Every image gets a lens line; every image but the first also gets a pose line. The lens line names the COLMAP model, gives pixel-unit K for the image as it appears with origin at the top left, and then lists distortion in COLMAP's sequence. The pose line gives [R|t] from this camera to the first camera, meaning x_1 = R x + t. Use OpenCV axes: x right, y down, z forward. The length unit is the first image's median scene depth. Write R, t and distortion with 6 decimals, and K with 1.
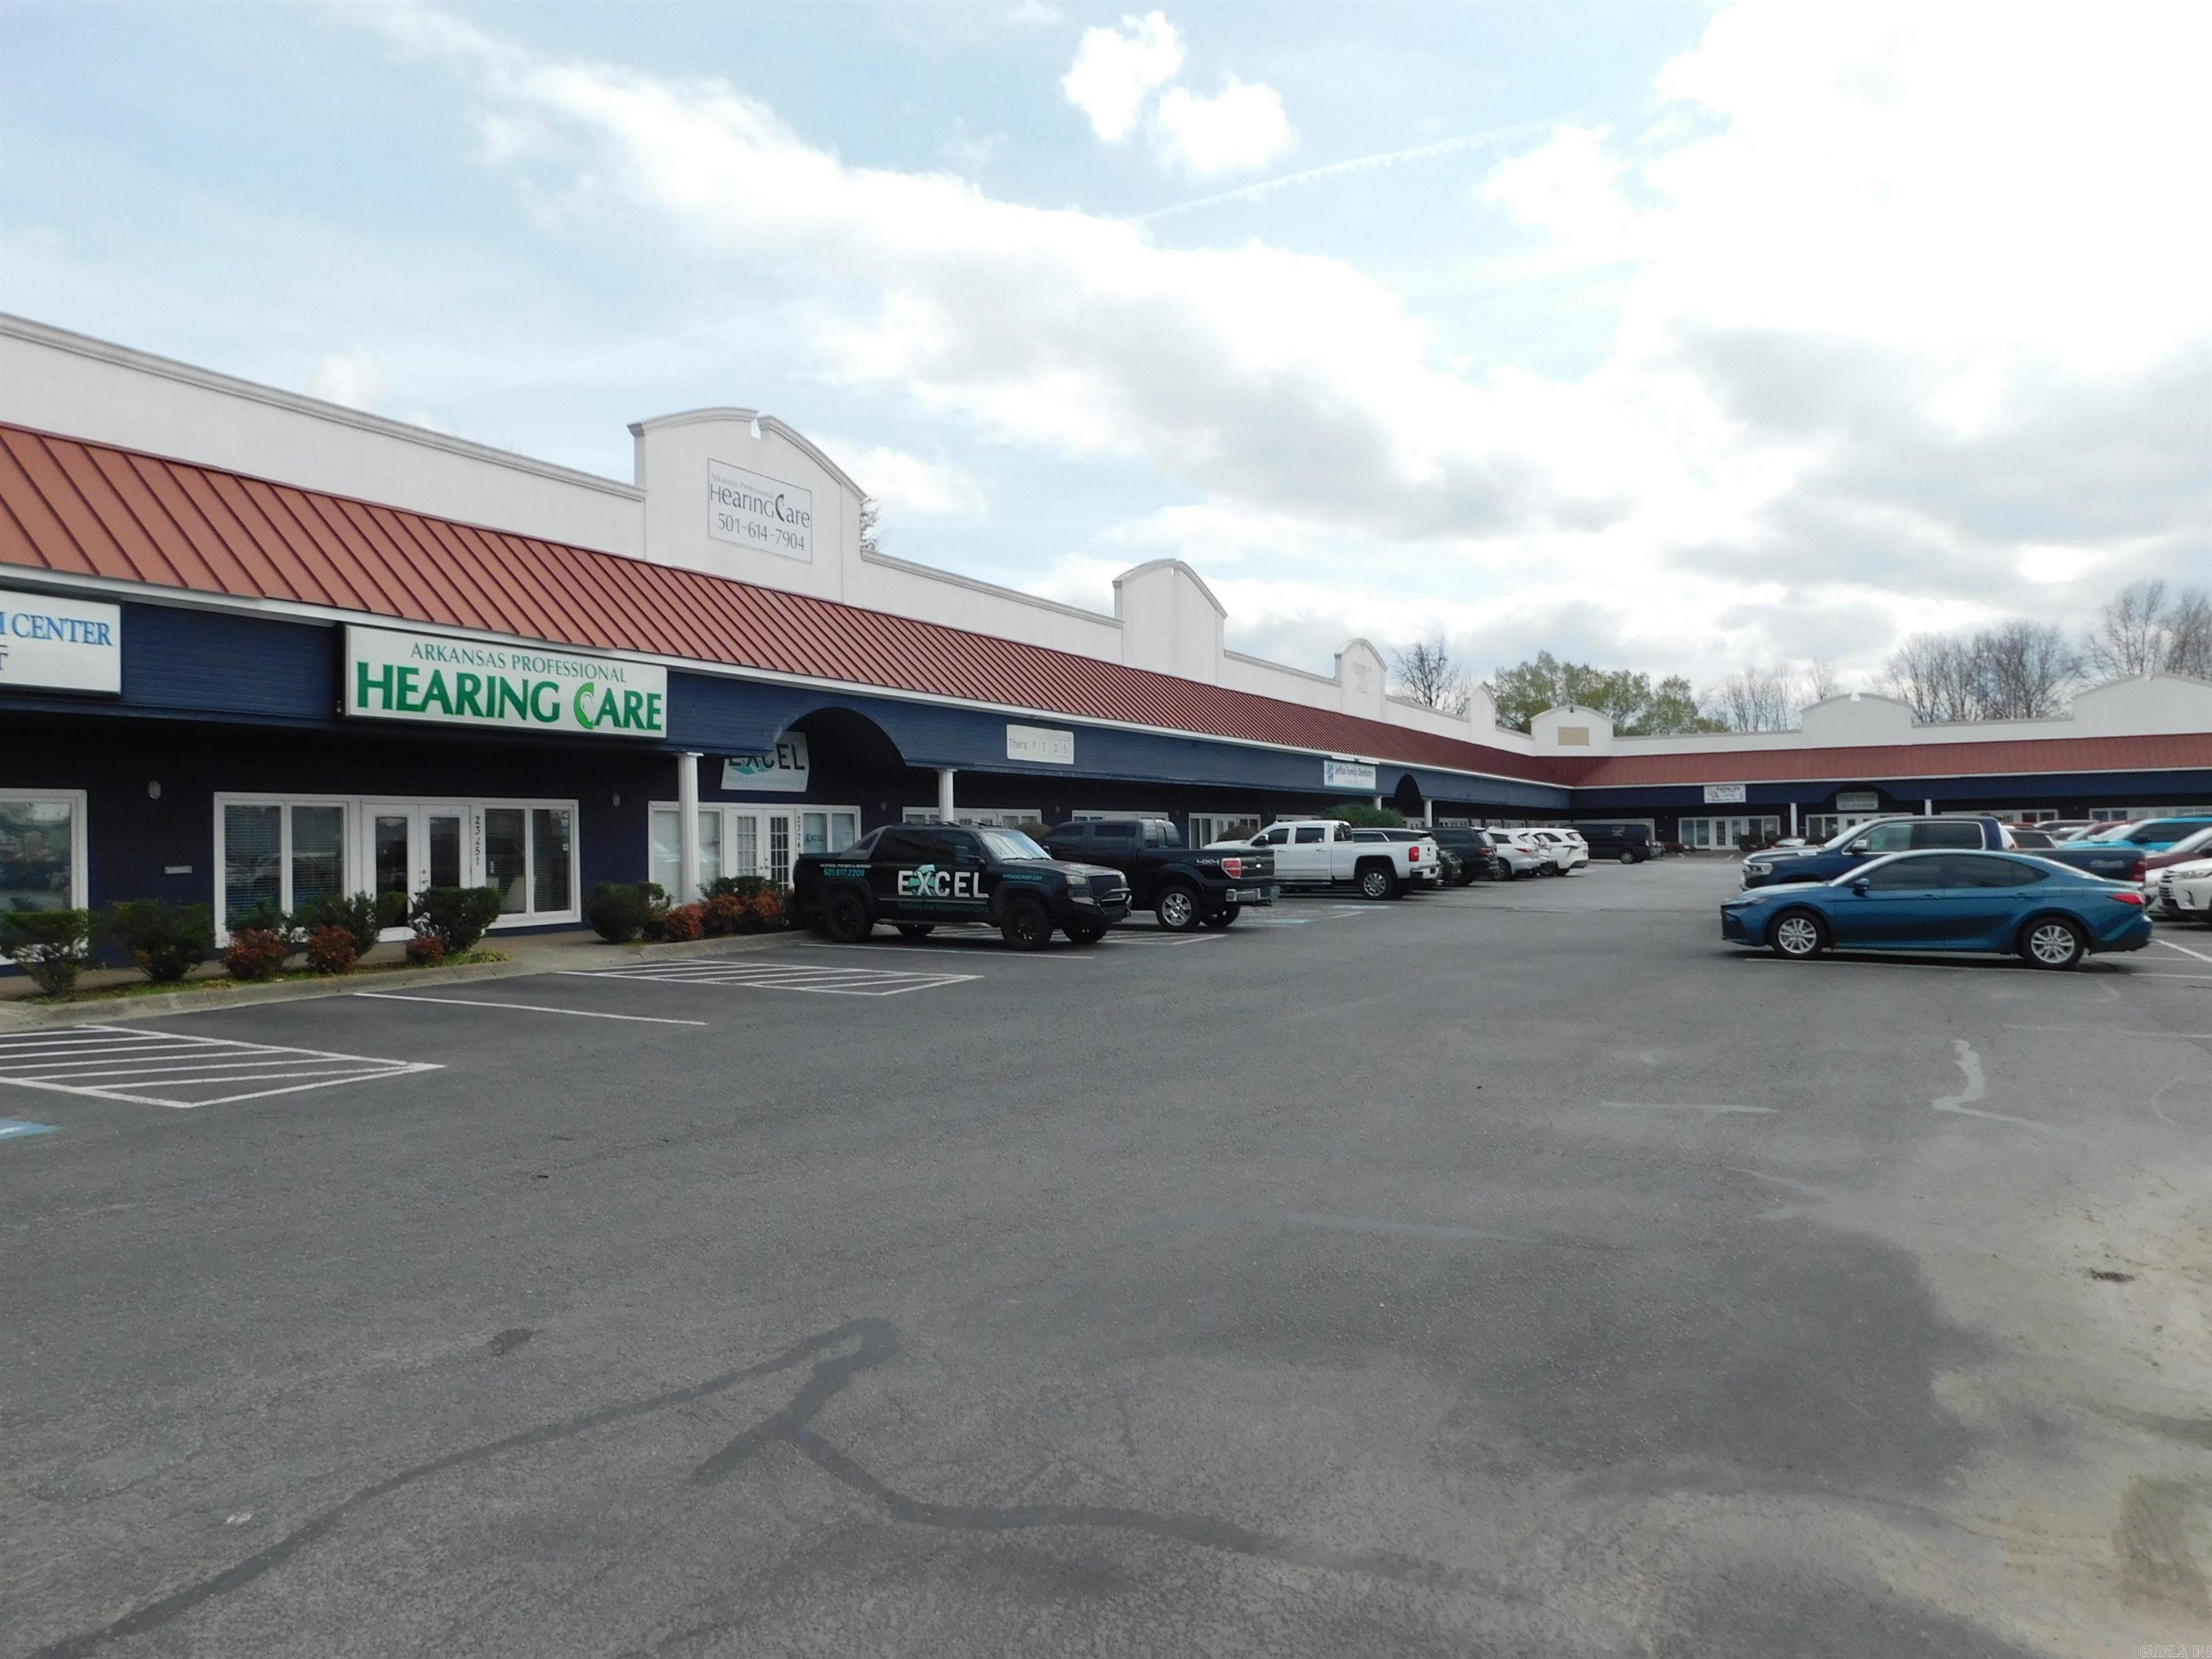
lens RADIAL K [[1464.6, 0, 1111.4], [0, 1464.6, 910.6], [0, 0, 1]] dist [-0.019051, -0.002706]
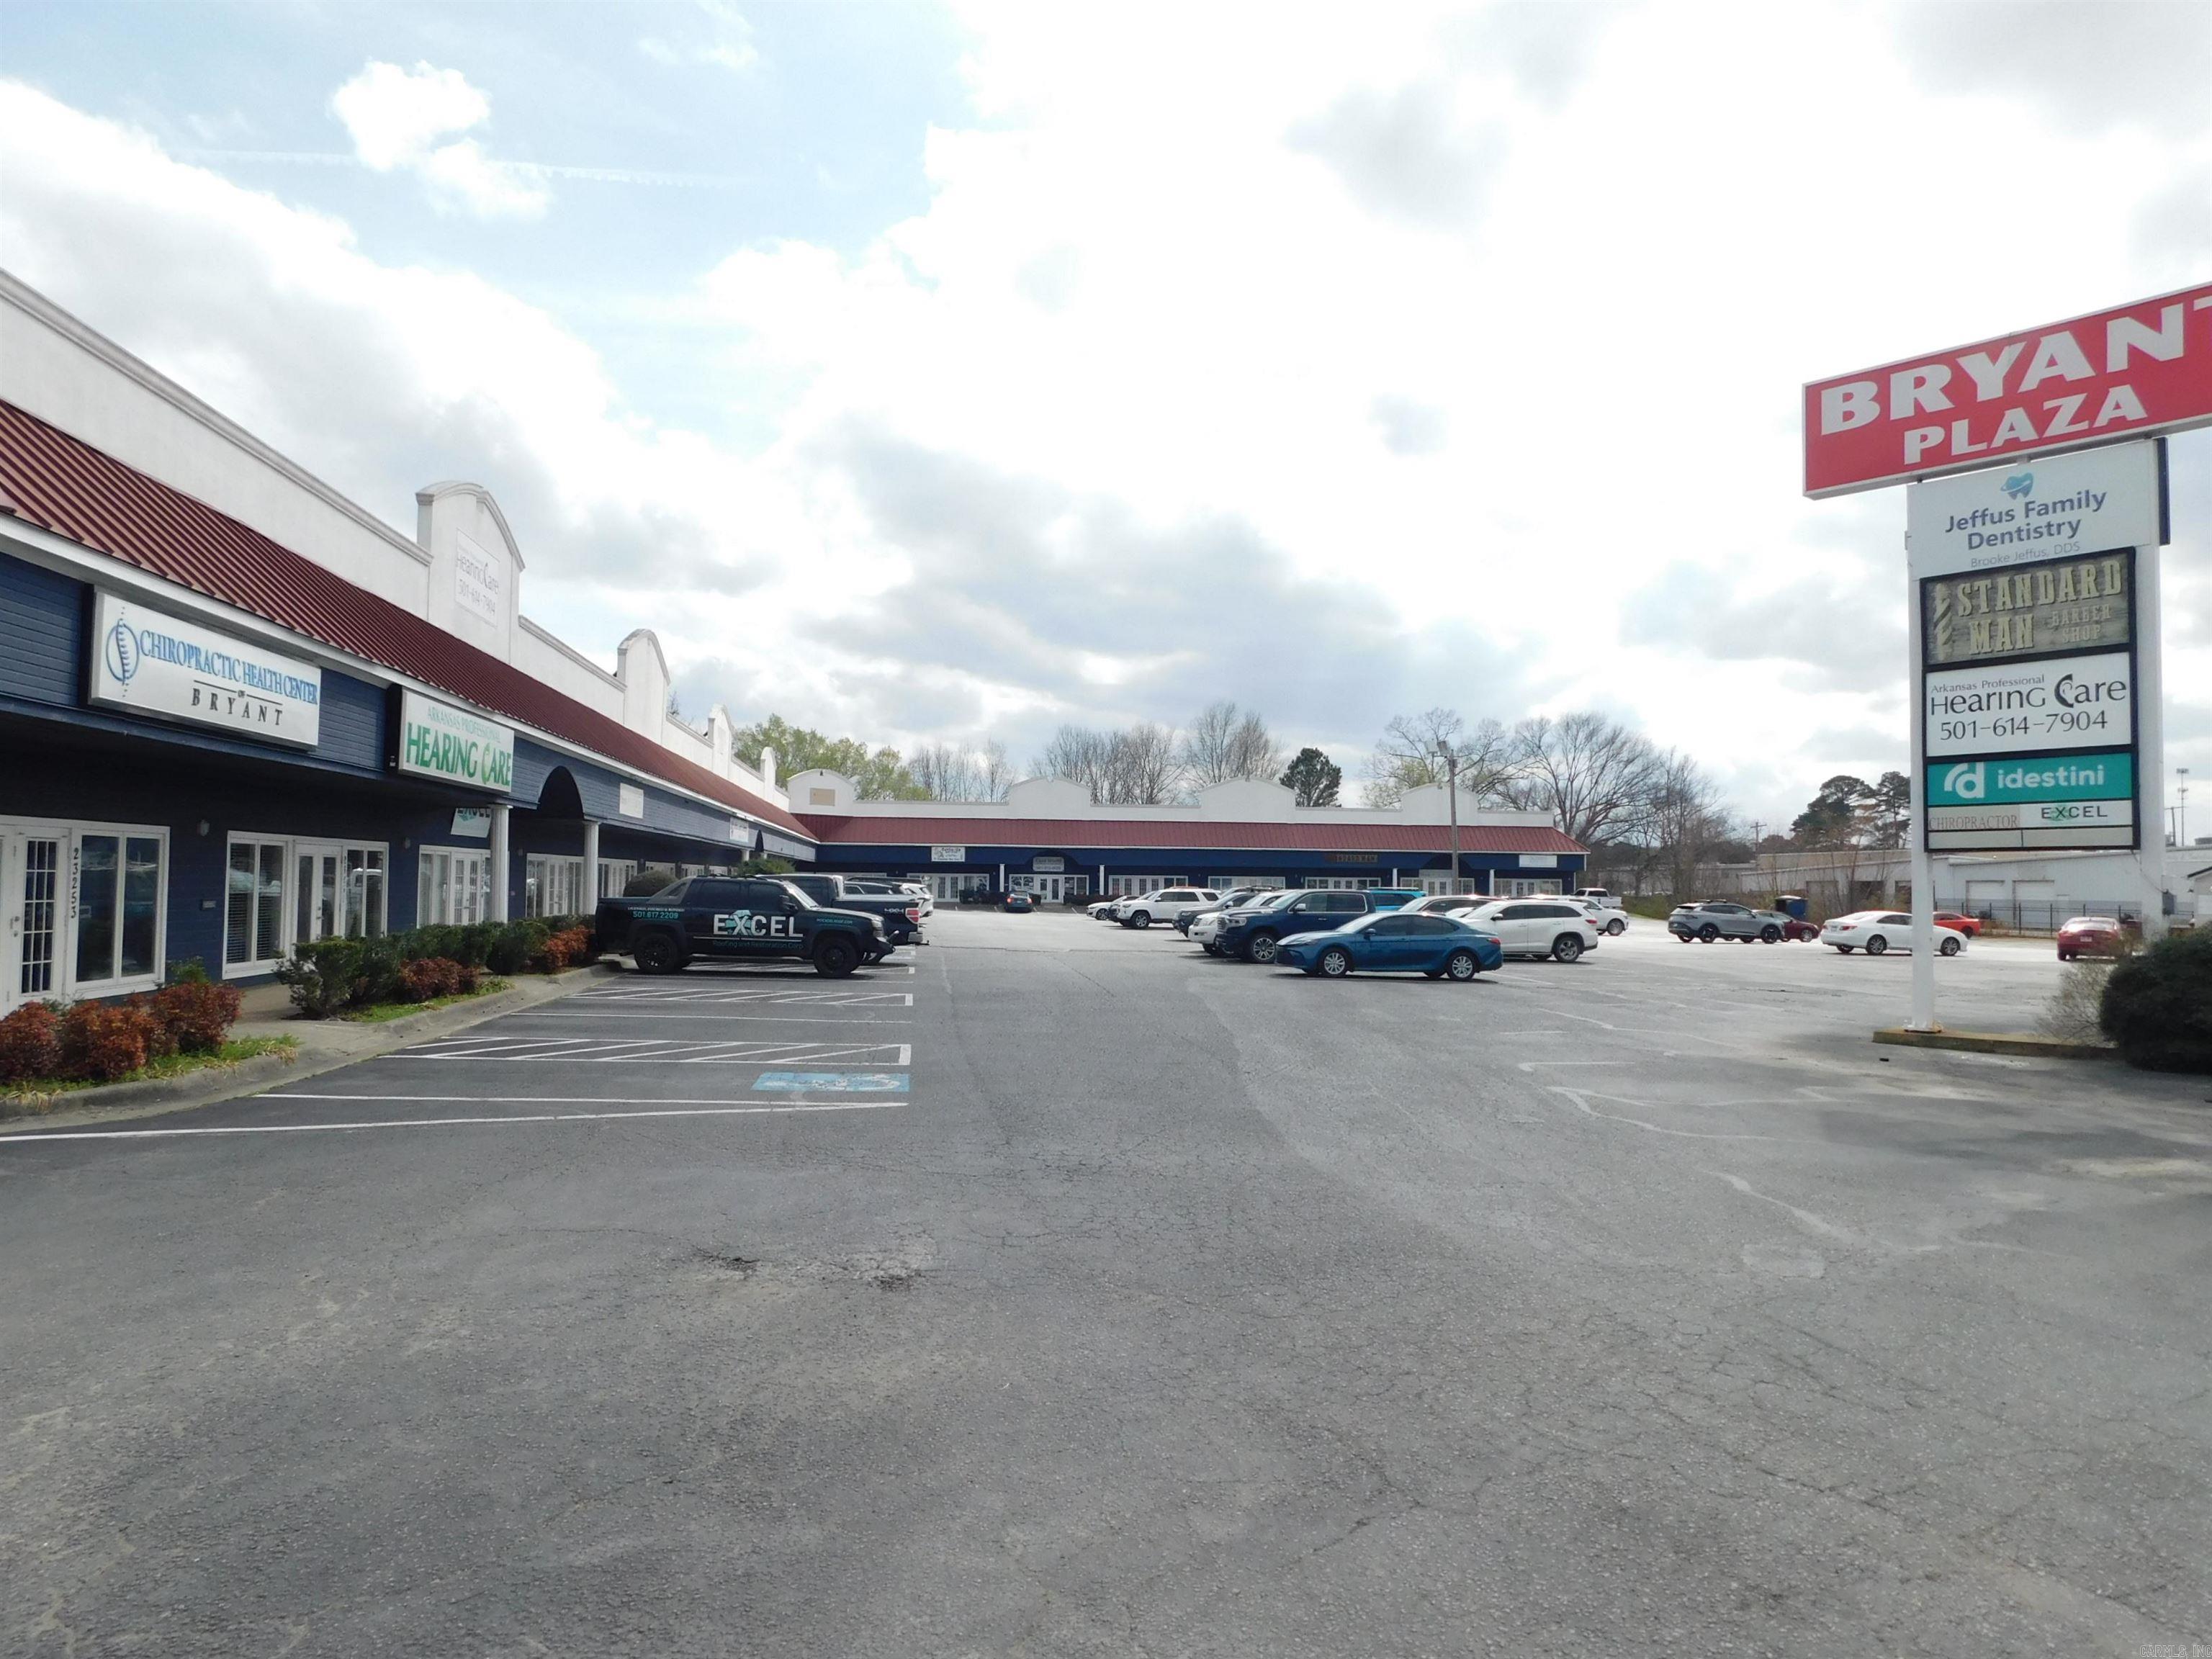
lens RADIAL K [[1475.3, 0, 1106.0], [0, 1475.3, 829.5], [0, 0, 1]] dist [-0.043522, 0.001195]
pose [[0.828874, 0.047389, 0.557424, -0.132373], [0.000867, 0.996296, -0.085988, 0.001829], [-0.559434, 0.071756, 0.825763, -0.044077]]
